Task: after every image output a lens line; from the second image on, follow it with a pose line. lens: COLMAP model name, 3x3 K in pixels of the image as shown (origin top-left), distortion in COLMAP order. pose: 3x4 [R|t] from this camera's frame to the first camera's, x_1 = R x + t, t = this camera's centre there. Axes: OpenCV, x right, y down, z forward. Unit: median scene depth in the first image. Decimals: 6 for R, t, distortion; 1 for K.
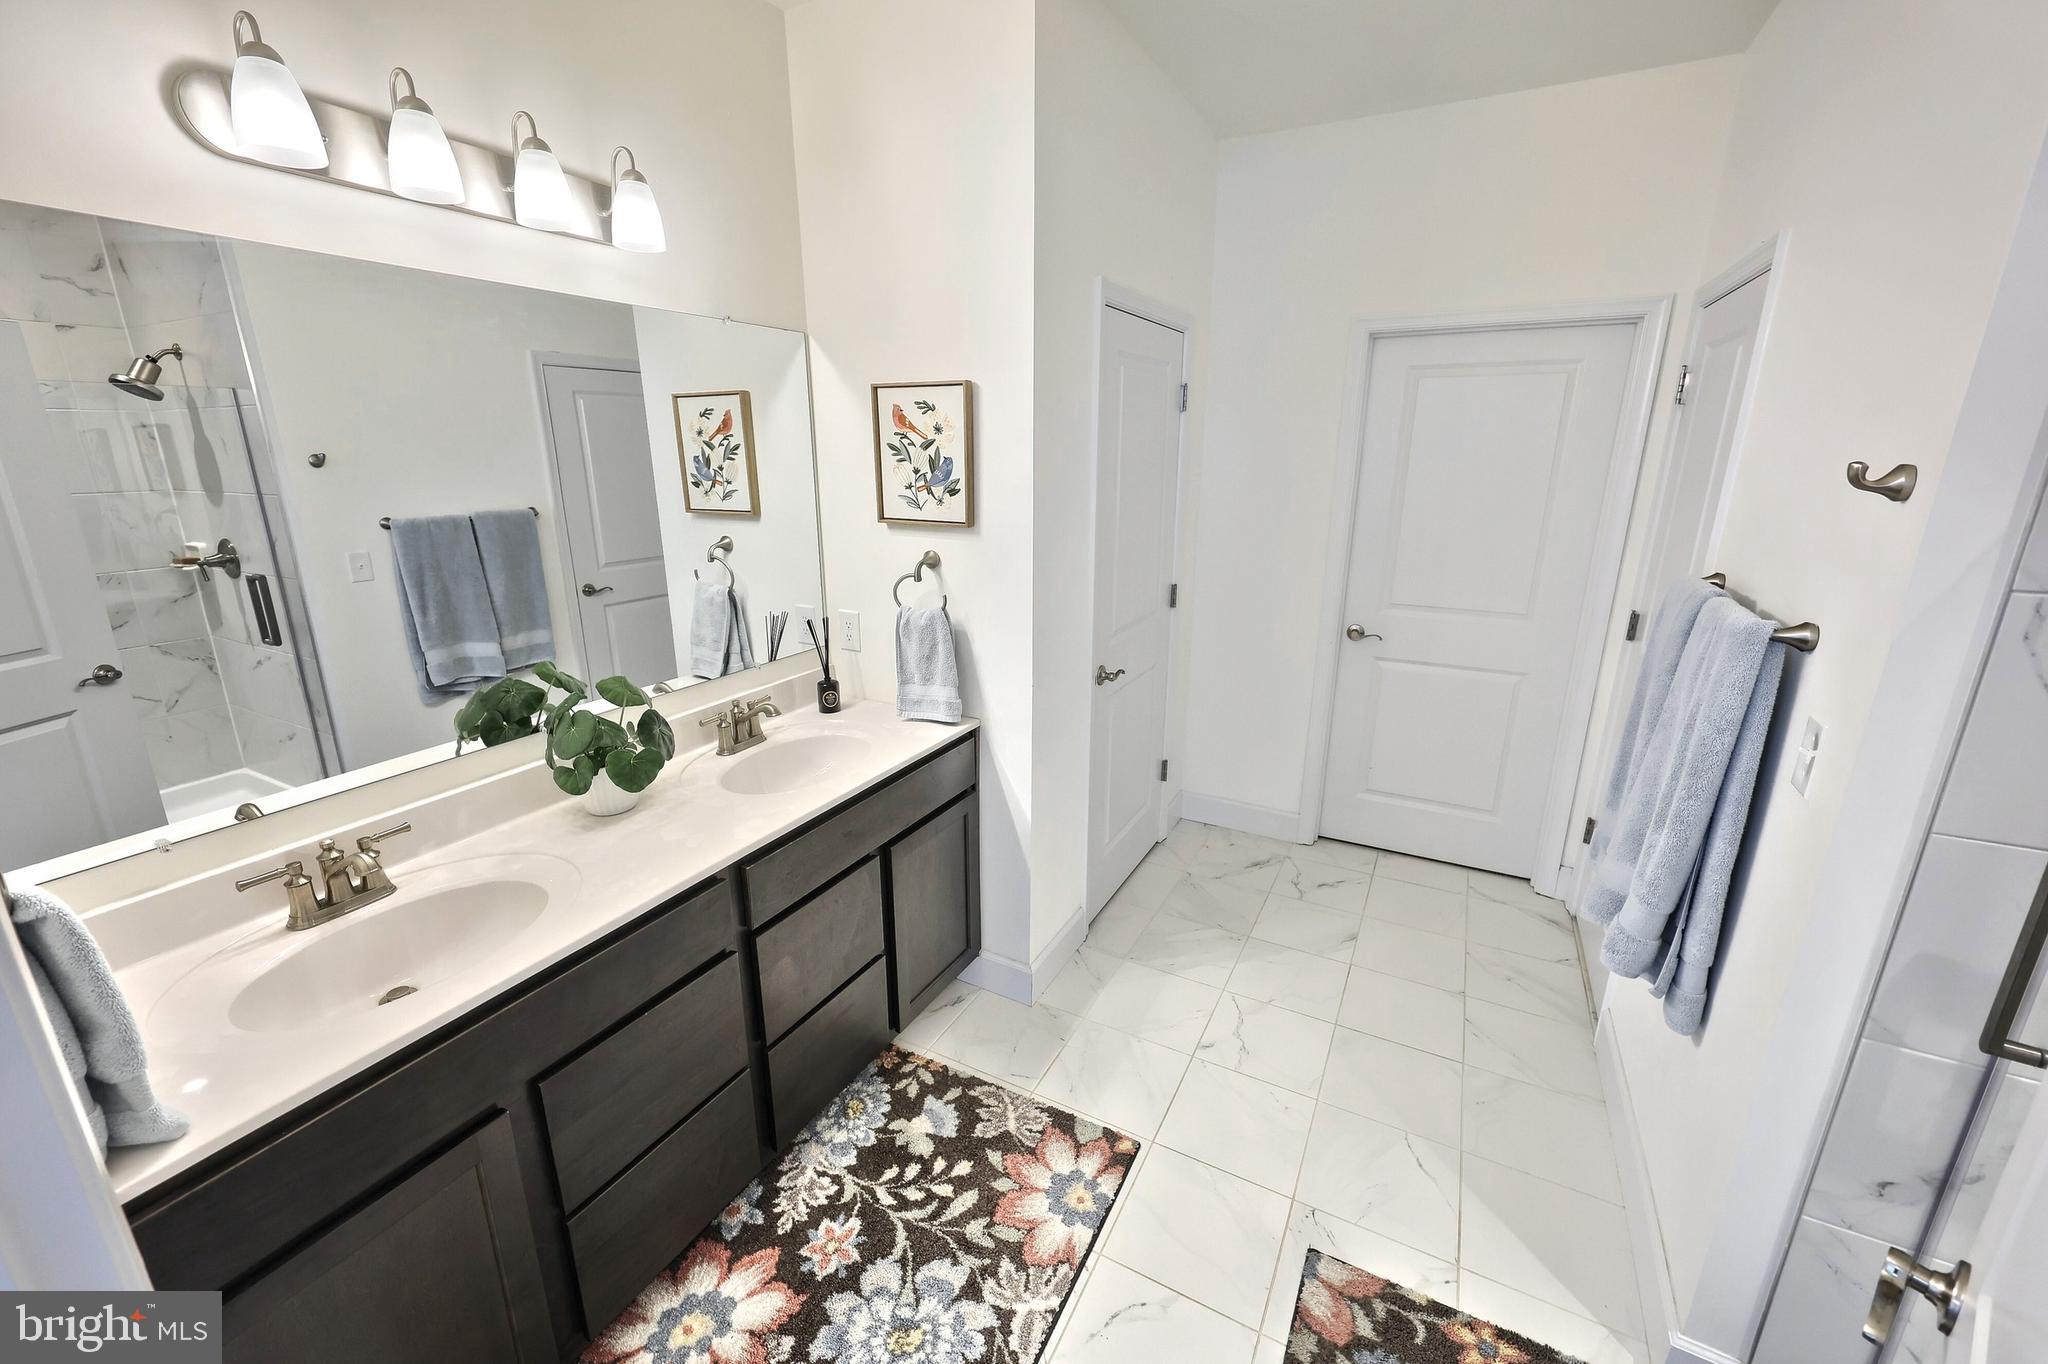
lens RADIAL K [[837.0, 0, 1021.4], [0, 837.0, 685.0], [0, 0, 1]] dist [0.003593, 0.000069]
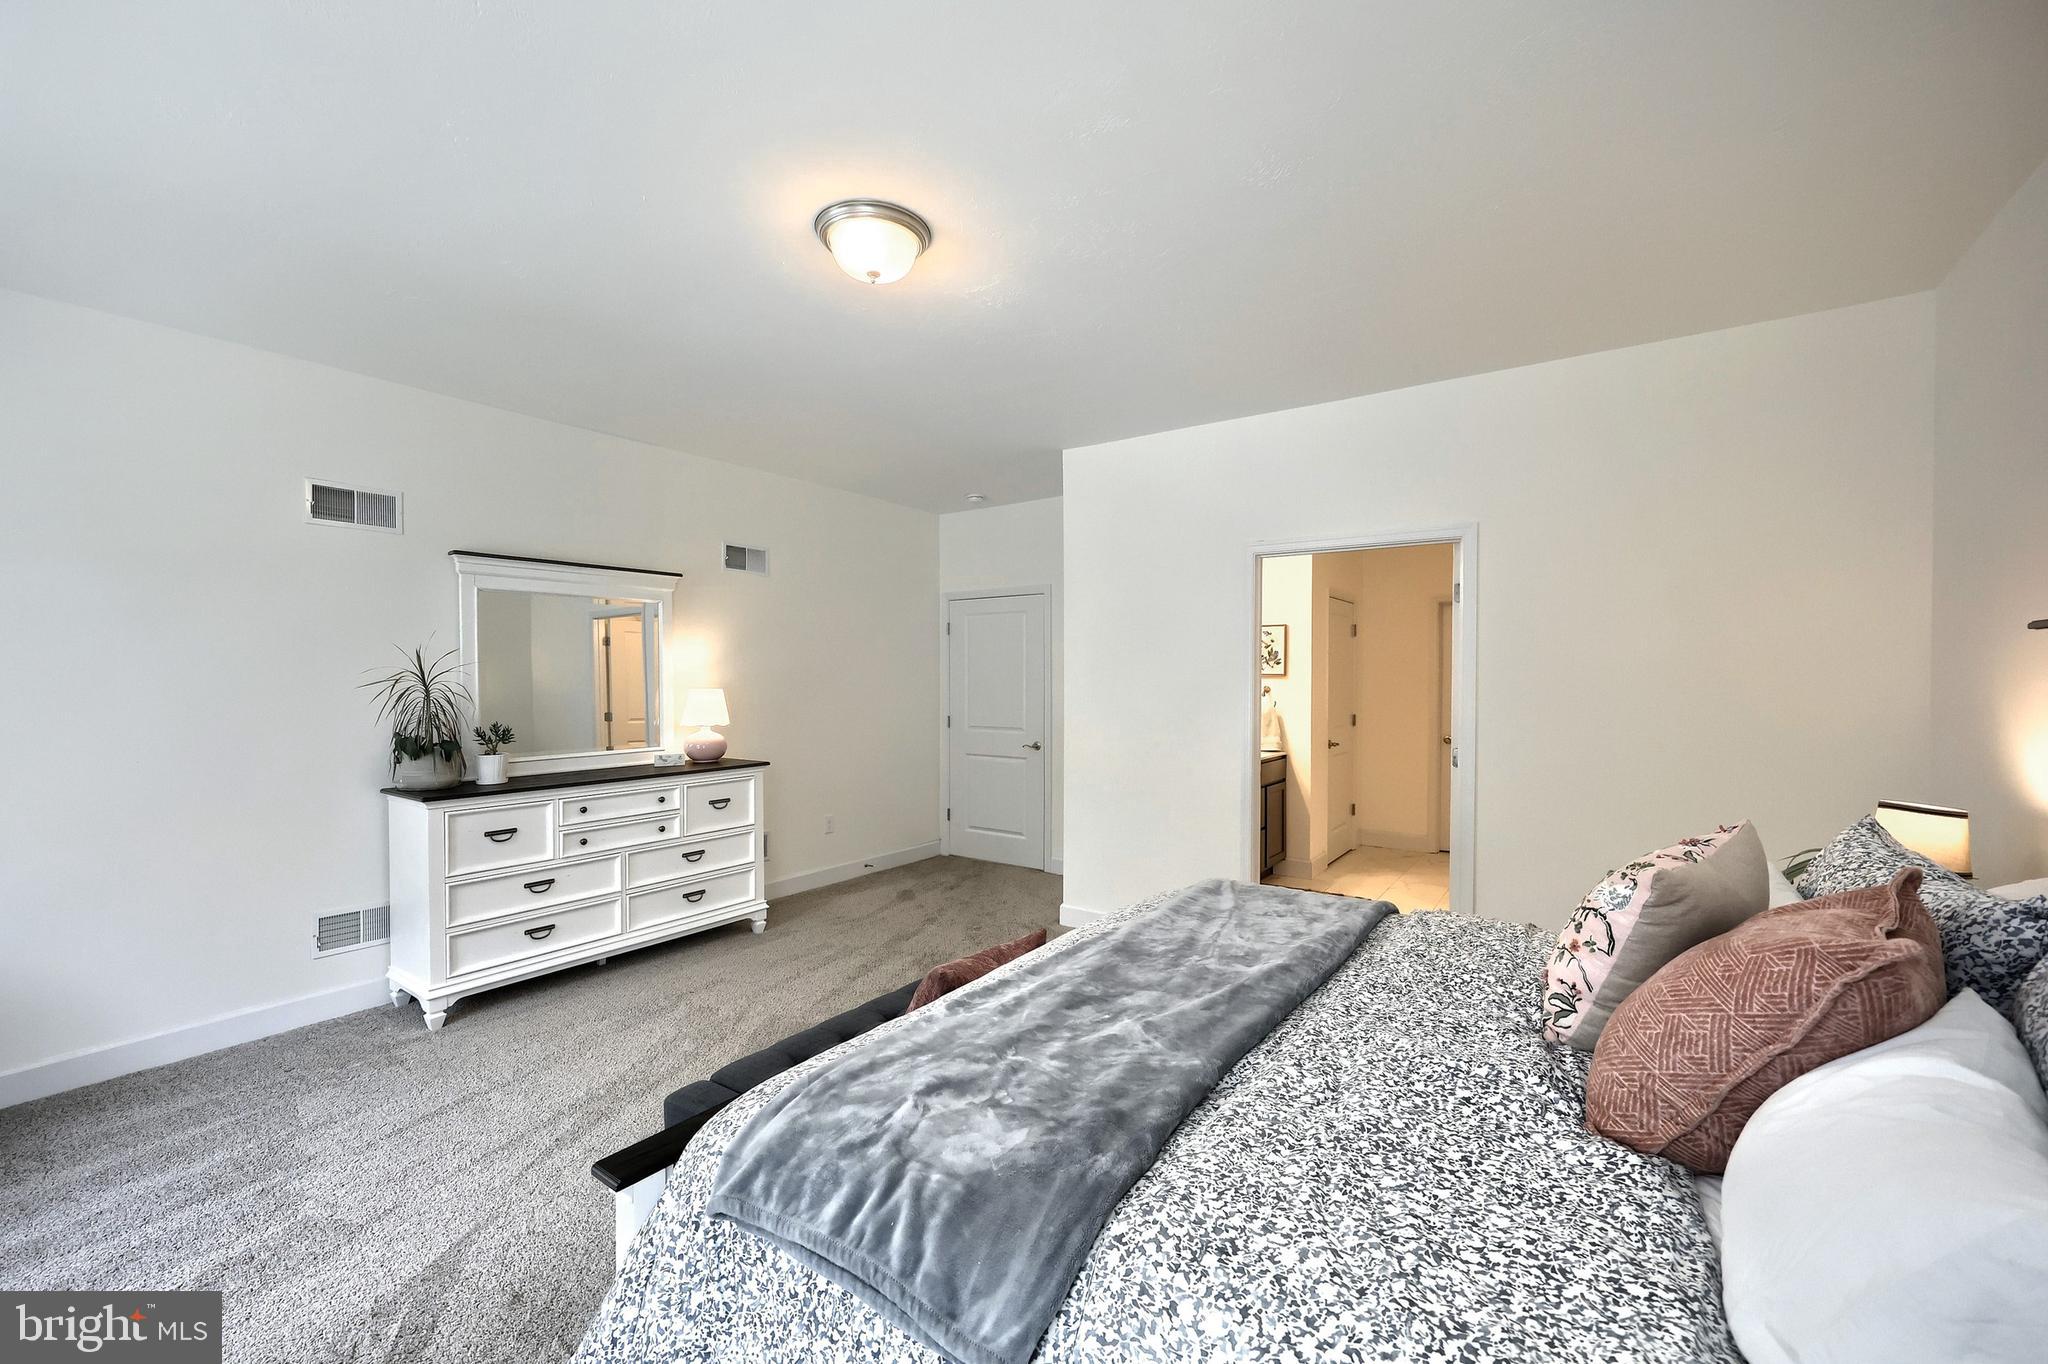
lens RADIAL K [[837.0, 0, 1024.4], [0, 837.0, 679.1], [0, 0, 1]] dist [0.003593, 0.000069]
pose [[0.994180, -0.007846, -0.107444, -0.580607], [-0.021593, 0.962591, -0.270096, 0.539461], [0.105544, 0.270844, 0.956820, -1.578492]]
